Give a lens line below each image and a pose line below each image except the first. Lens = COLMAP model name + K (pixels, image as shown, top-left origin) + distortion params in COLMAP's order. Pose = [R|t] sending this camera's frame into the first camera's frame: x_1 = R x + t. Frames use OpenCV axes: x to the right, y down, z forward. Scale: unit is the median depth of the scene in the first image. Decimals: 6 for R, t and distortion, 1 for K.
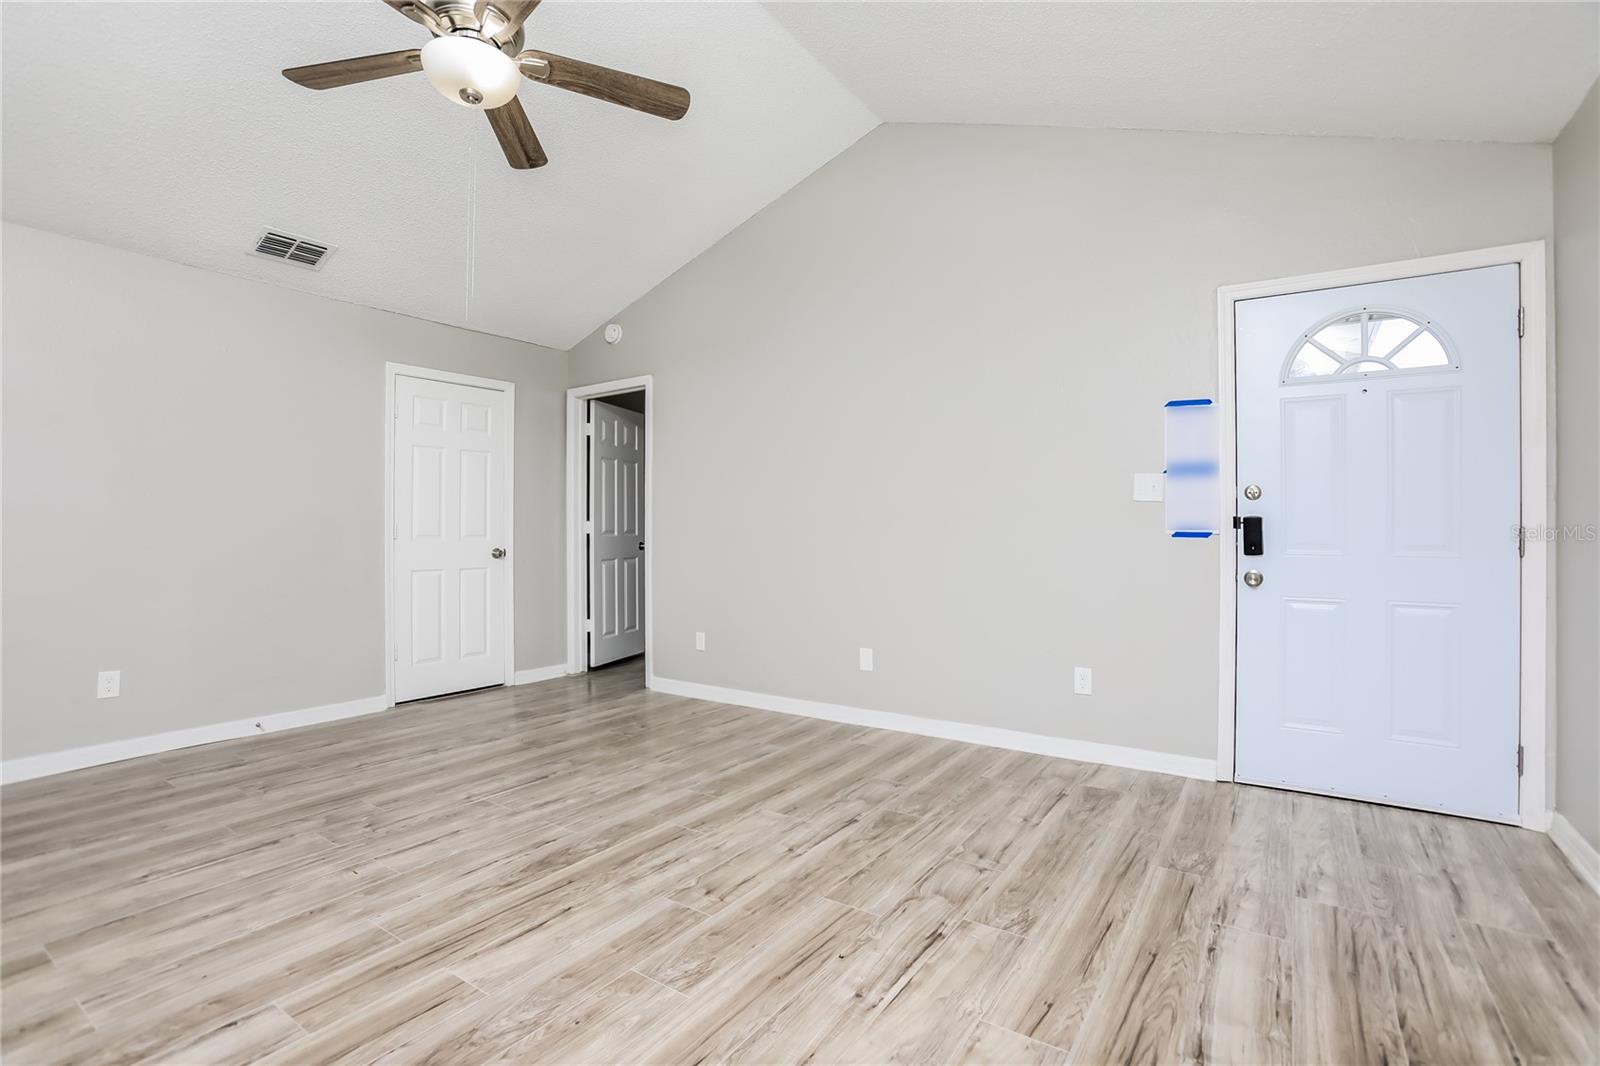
lens RADIAL K [[725.3, 0, 800.0], [0, 725.3, 533.0], [0, 0, 1]] dist [-0.002469, 0.000487]
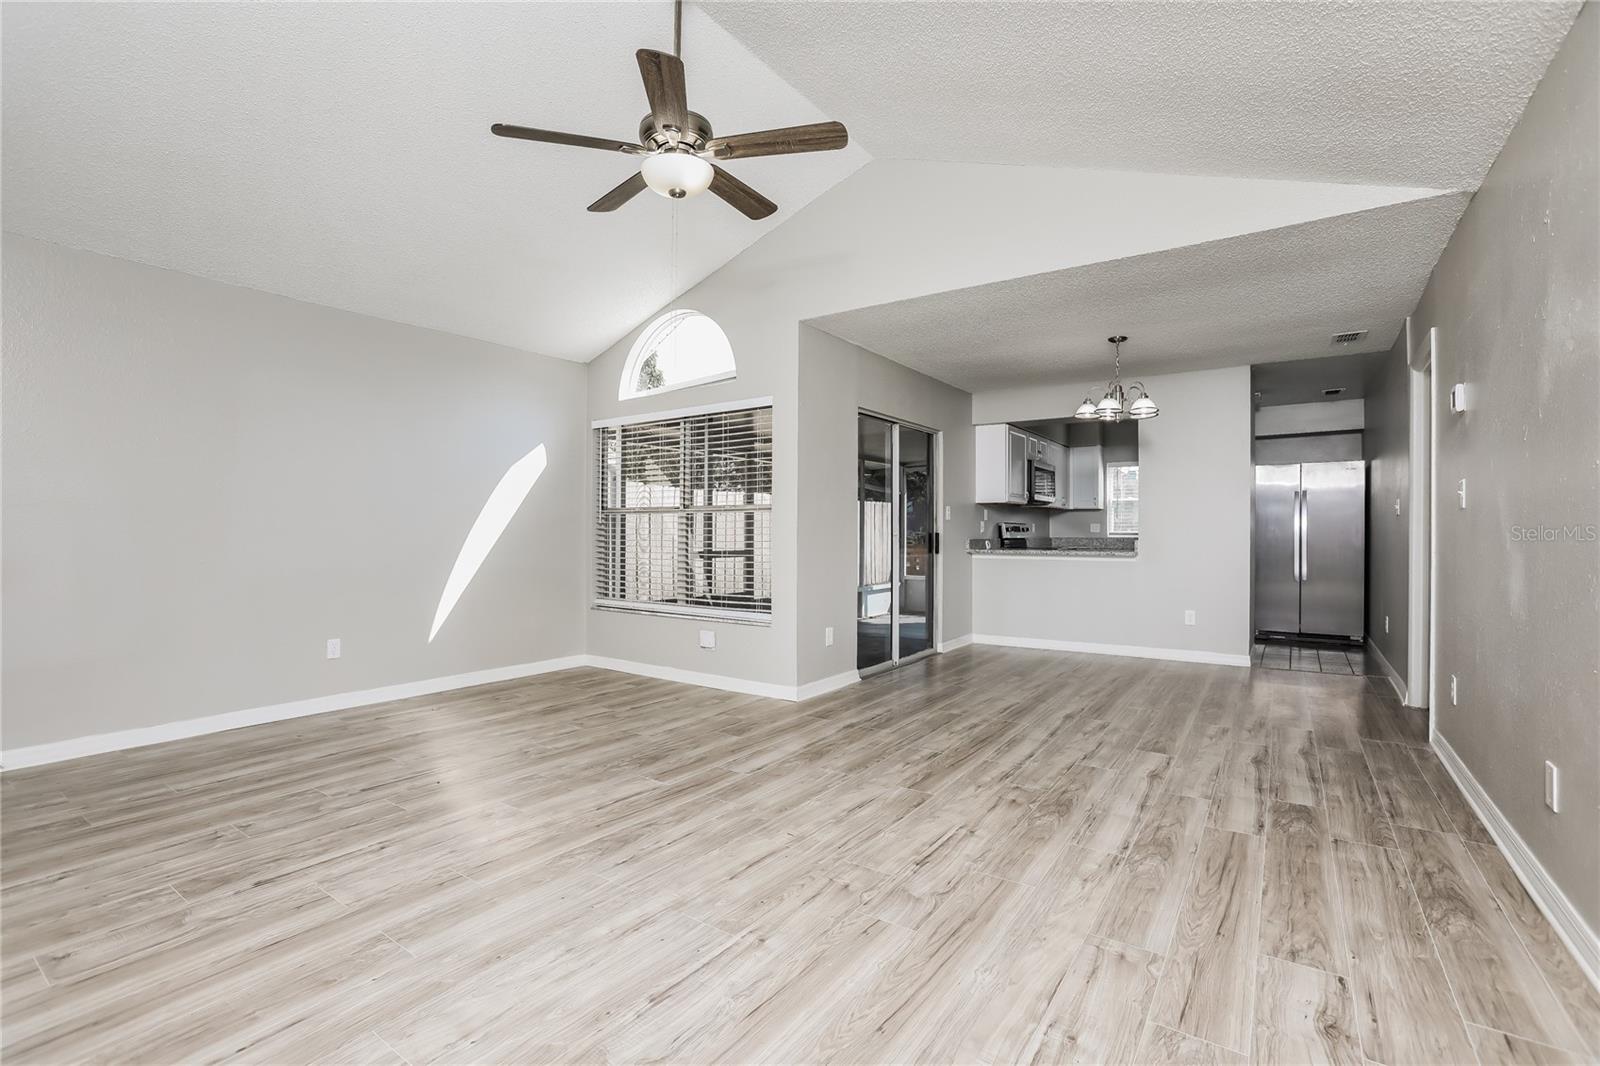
lens RADIAL K [[725.3, 0, 800.0], [0, 725.3, 533.0], [0, 0, 1]] dist [-0.002469, 0.000487]
pose [[-0.999832, 0.007693, 0.016609, -0.644238], [0.007655, 0.999968, -0.002332, 0.006024], [-0.016627, -0.002205, -0.999859, 2.097219]]
